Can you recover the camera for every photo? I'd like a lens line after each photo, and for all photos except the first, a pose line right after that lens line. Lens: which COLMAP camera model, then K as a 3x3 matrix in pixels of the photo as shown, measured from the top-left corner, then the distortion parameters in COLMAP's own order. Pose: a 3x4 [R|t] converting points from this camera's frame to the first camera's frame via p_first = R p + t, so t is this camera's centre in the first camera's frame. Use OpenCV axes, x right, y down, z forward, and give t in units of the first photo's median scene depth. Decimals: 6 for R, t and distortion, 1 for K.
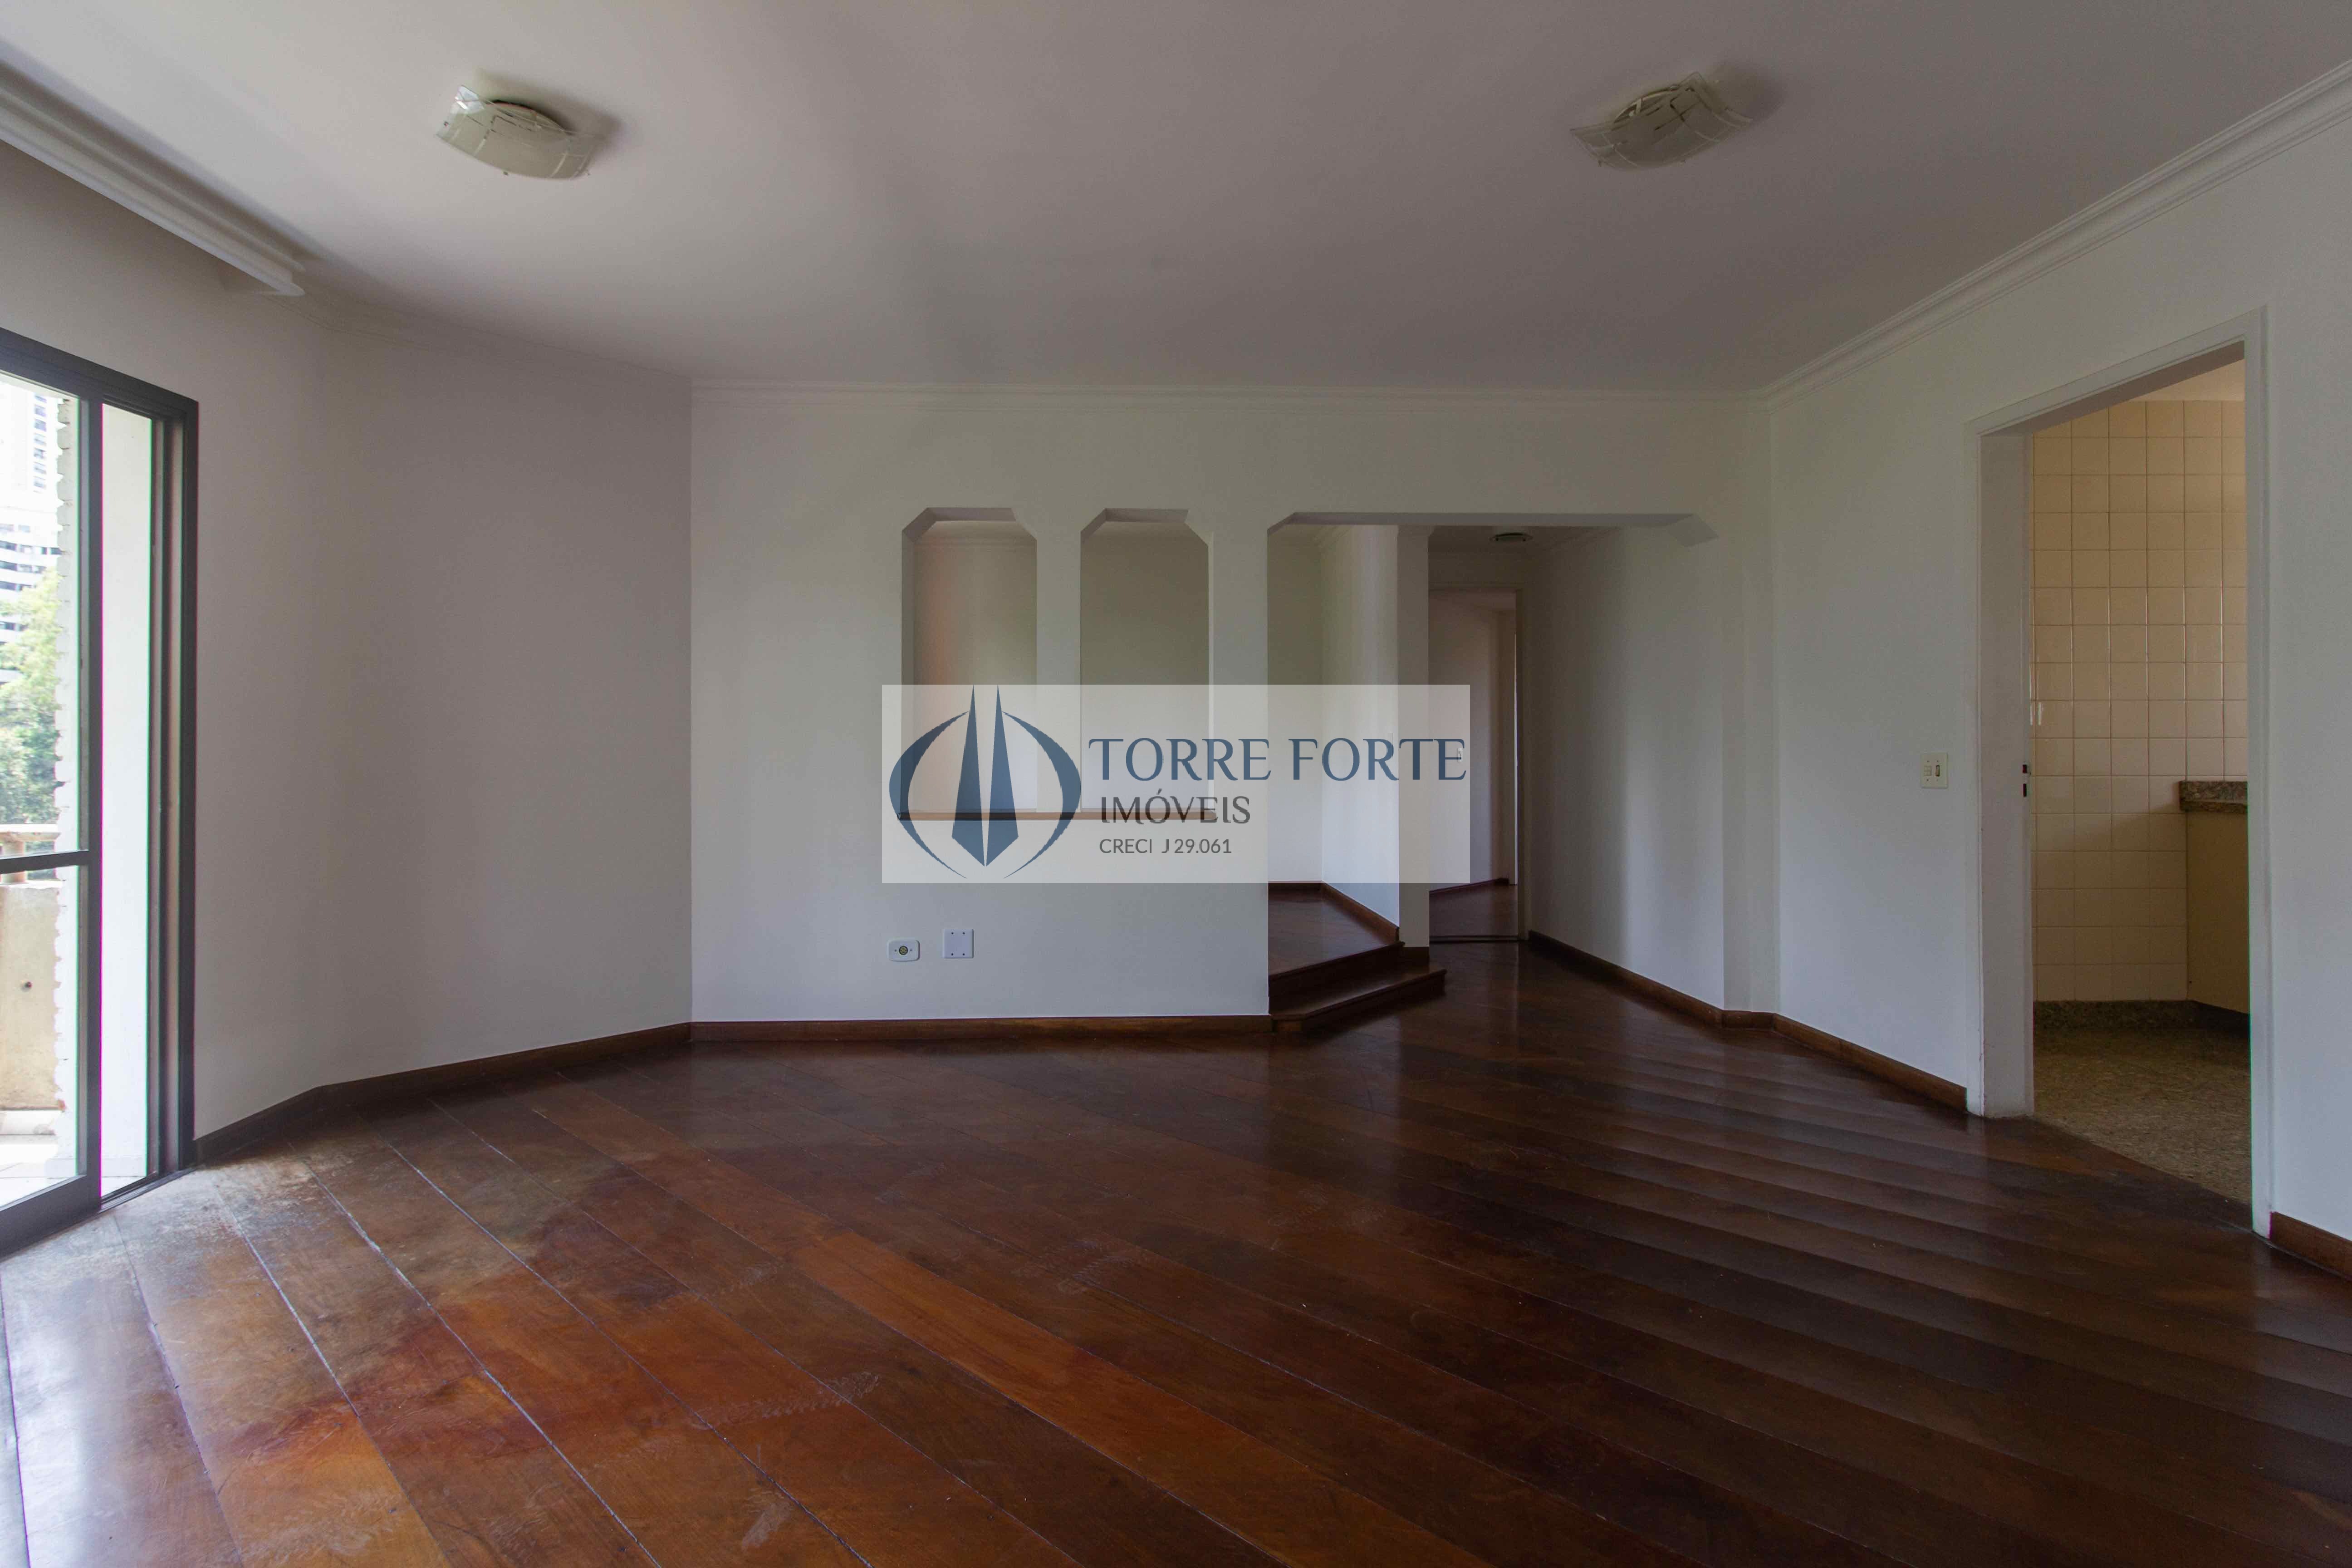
lens RADIAL K [[1081.8, 0, 1168.8], [0, 1081.8, 773.4], [0, 0, 1]] dist [-0.002561, 0.001259]
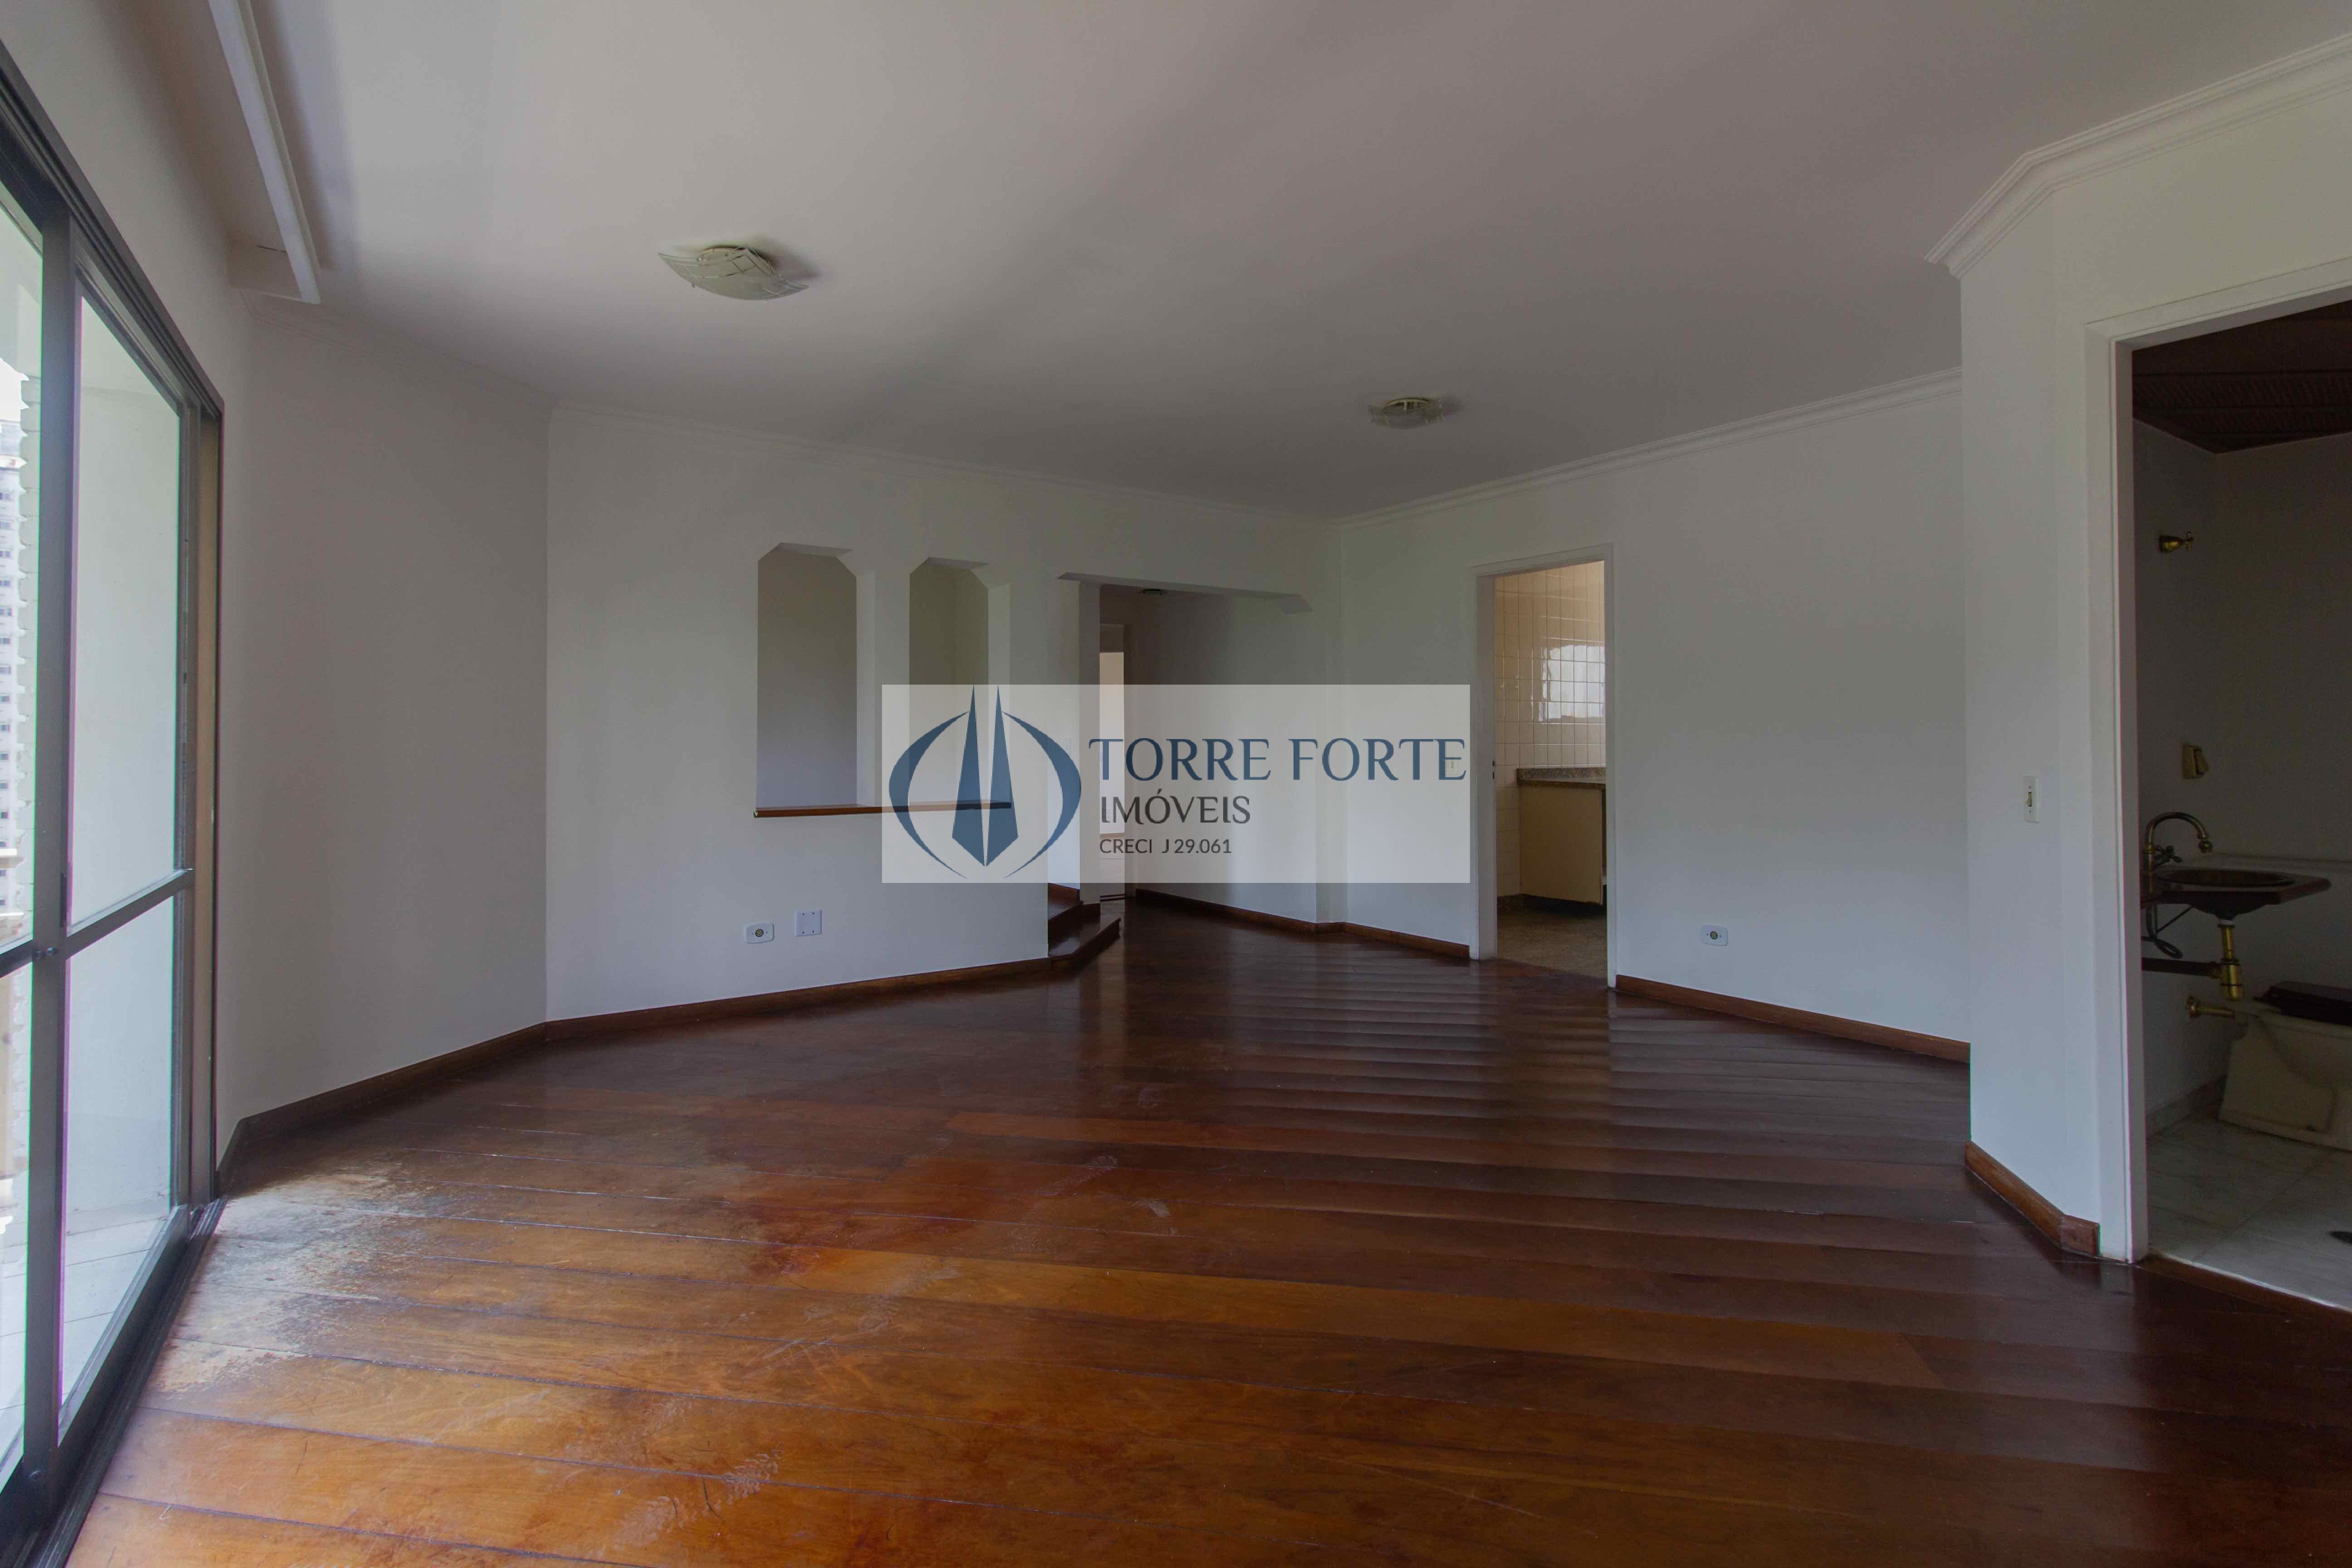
lens RADIAL K [[1081.8, 0, 1175.7], [0, 1081.8, 762.5], [0, 0, 1]] dist [-0.002561, 0.001259]
pose [[0.843321, -0.009092, 0.537334, -0.684130], [0.011727, 0.999930, -0.001485, -0.009272], [-0.537283, 0.007554, 0.843368, -0.257625]]
